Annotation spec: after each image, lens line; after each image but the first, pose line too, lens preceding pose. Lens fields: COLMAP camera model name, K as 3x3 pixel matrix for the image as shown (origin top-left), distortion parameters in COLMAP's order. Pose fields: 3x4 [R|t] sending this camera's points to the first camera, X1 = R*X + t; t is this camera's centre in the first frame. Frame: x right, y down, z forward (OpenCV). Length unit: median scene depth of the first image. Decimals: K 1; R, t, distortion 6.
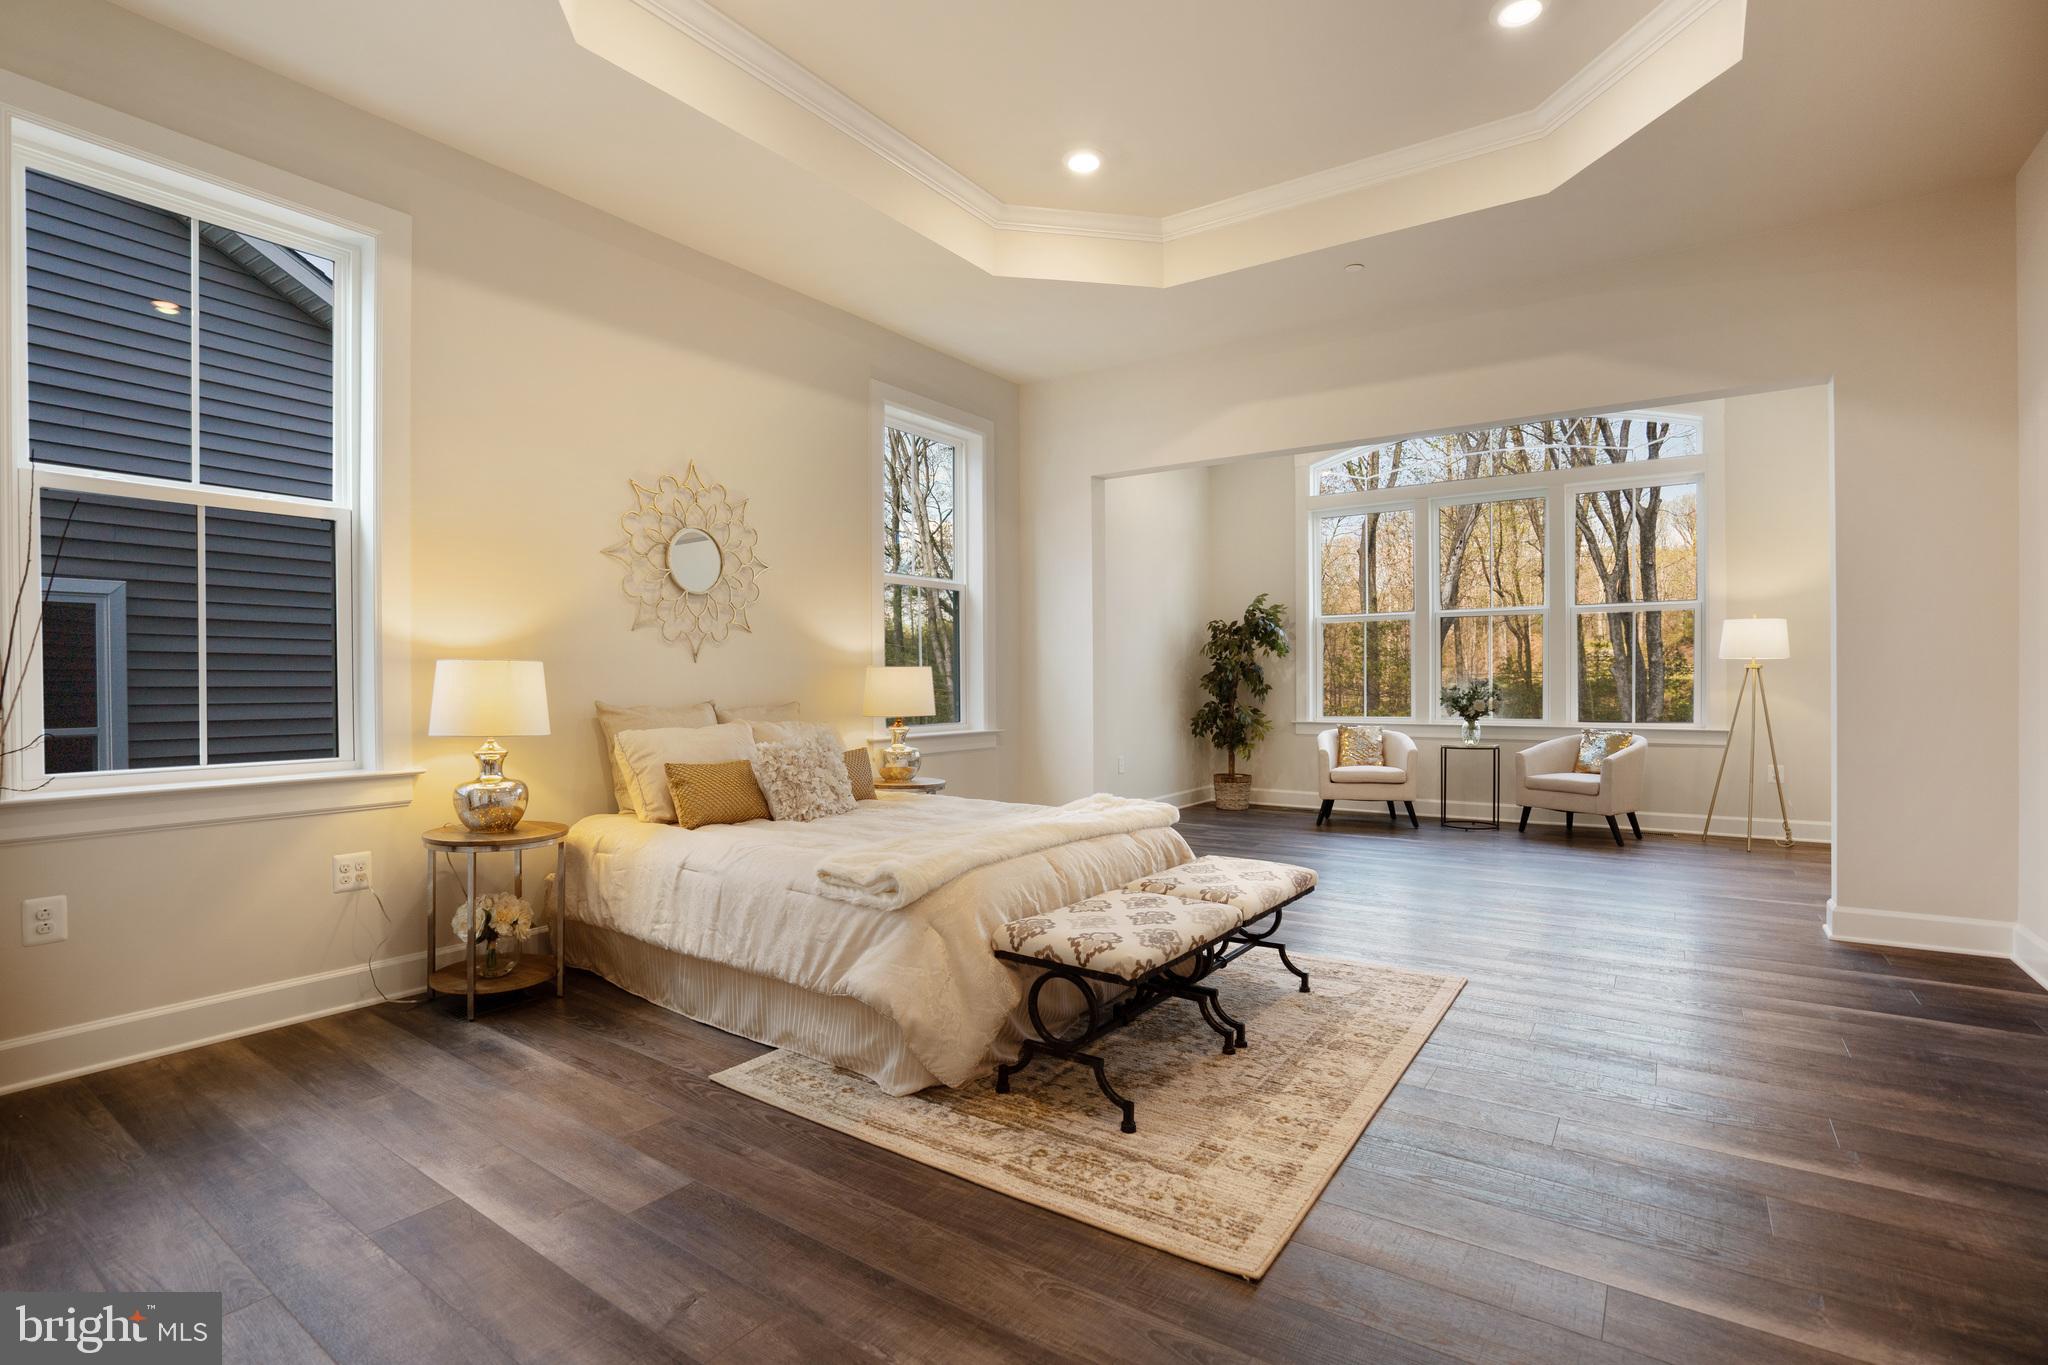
lens RADIAL K [[960.4, 0, 1003.9], [0, 960.4, 676.0], [0, 0, 1]] dist [-0.061674, 0.029393]
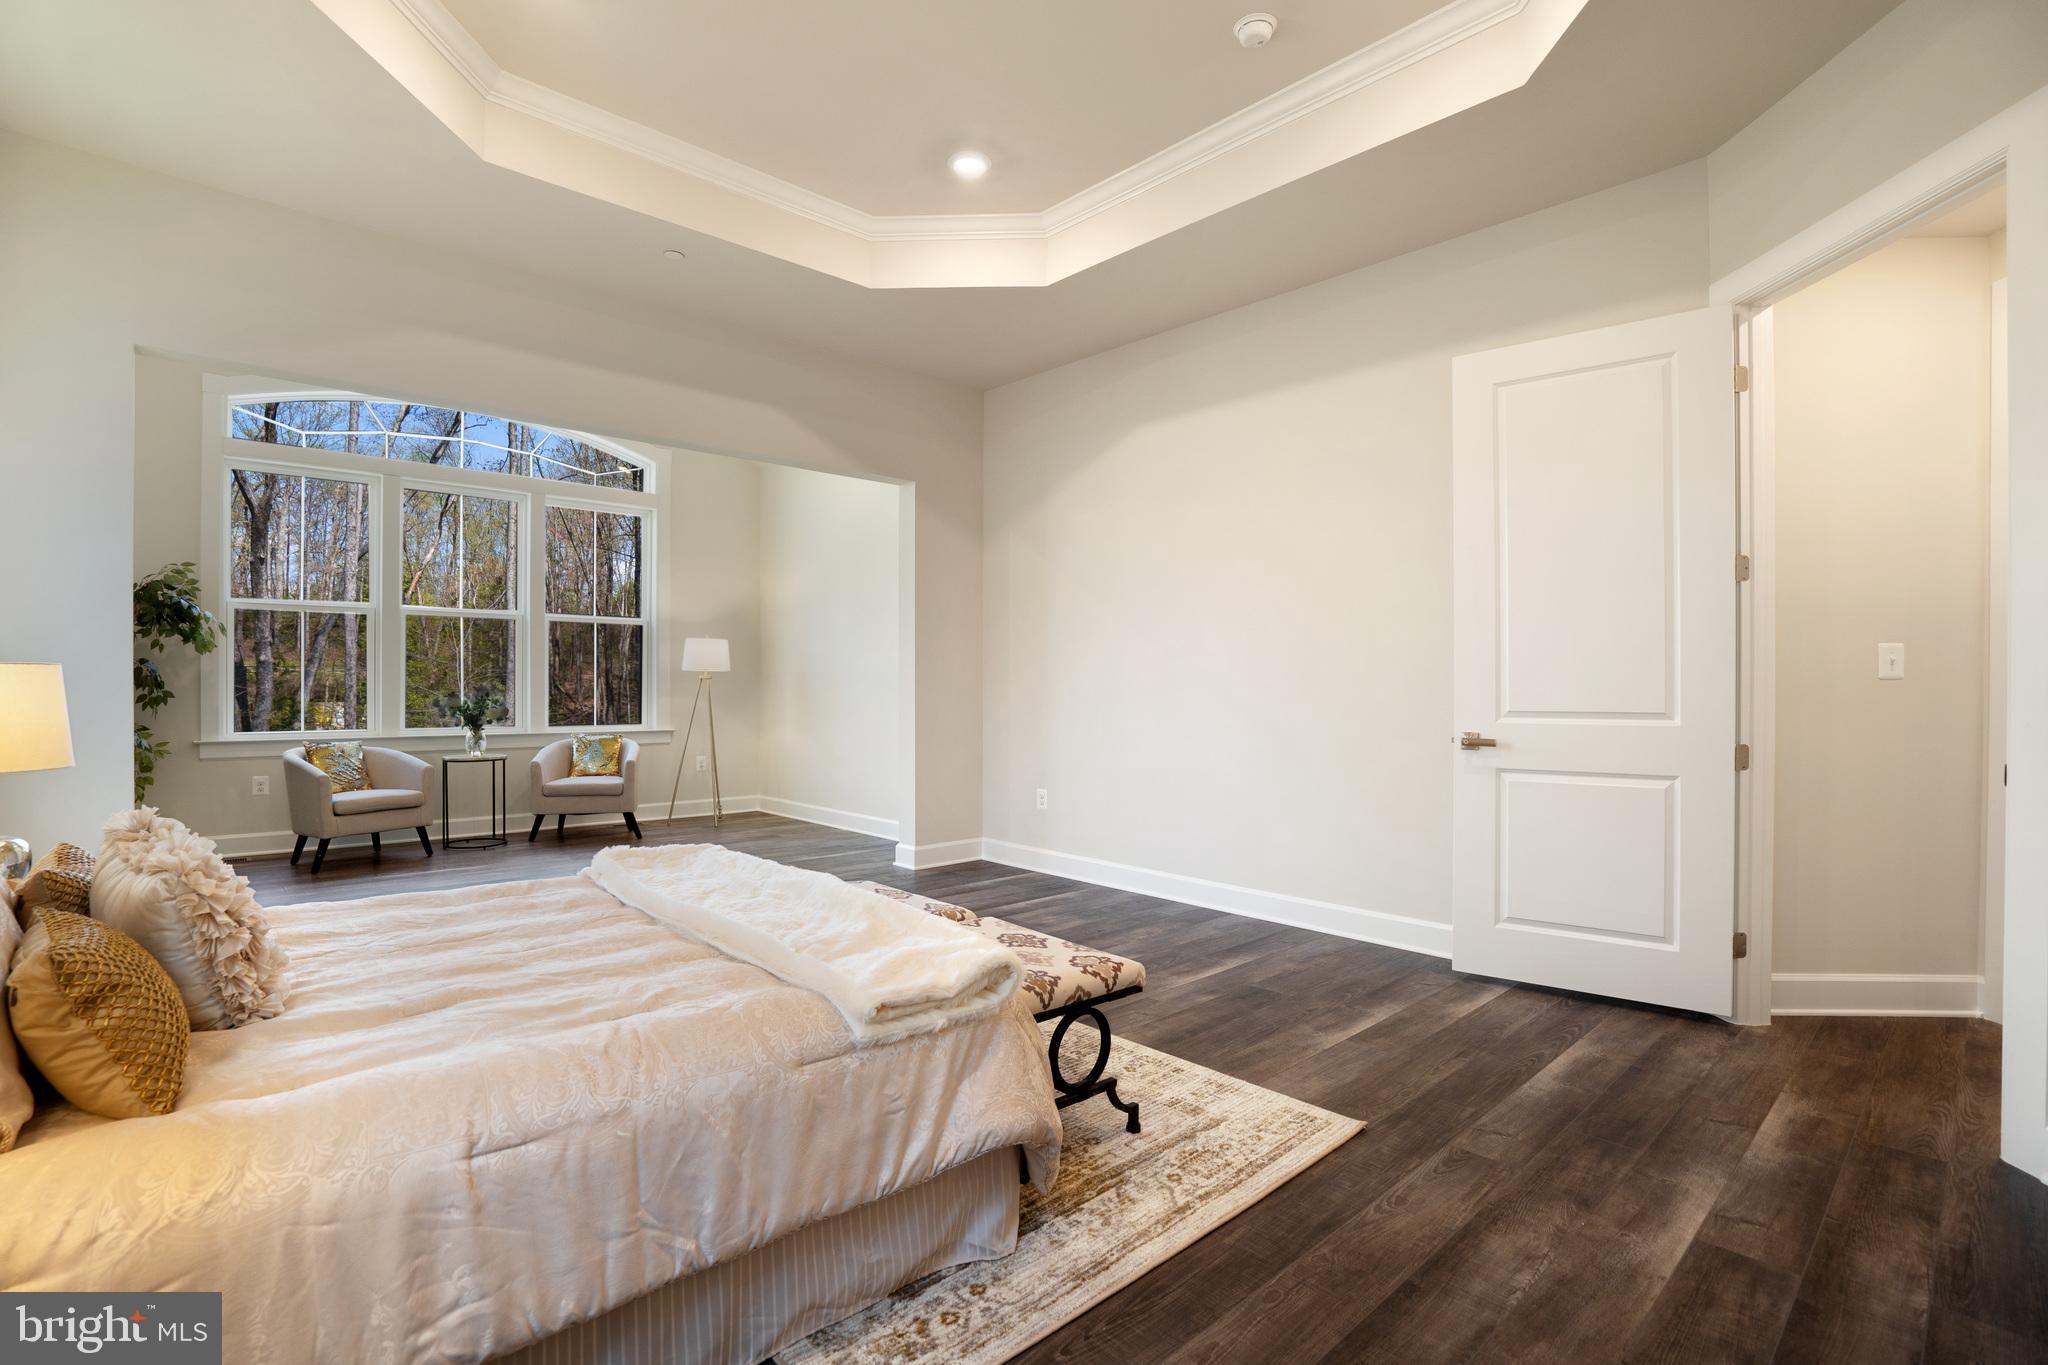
lens RADIAL K [[960.4, 0, 1003.9], [0, 960.4, 676.0], [0, 0, 1]] dist [-0.061674, 0.029393]
pose [[0.211297, 0.012324, 0.977344, -0.819343], [-0.013353, 0.999864, -0.009721, -0.009977], [-0.977331, -0.010997, 0.211433, 0.813855]]
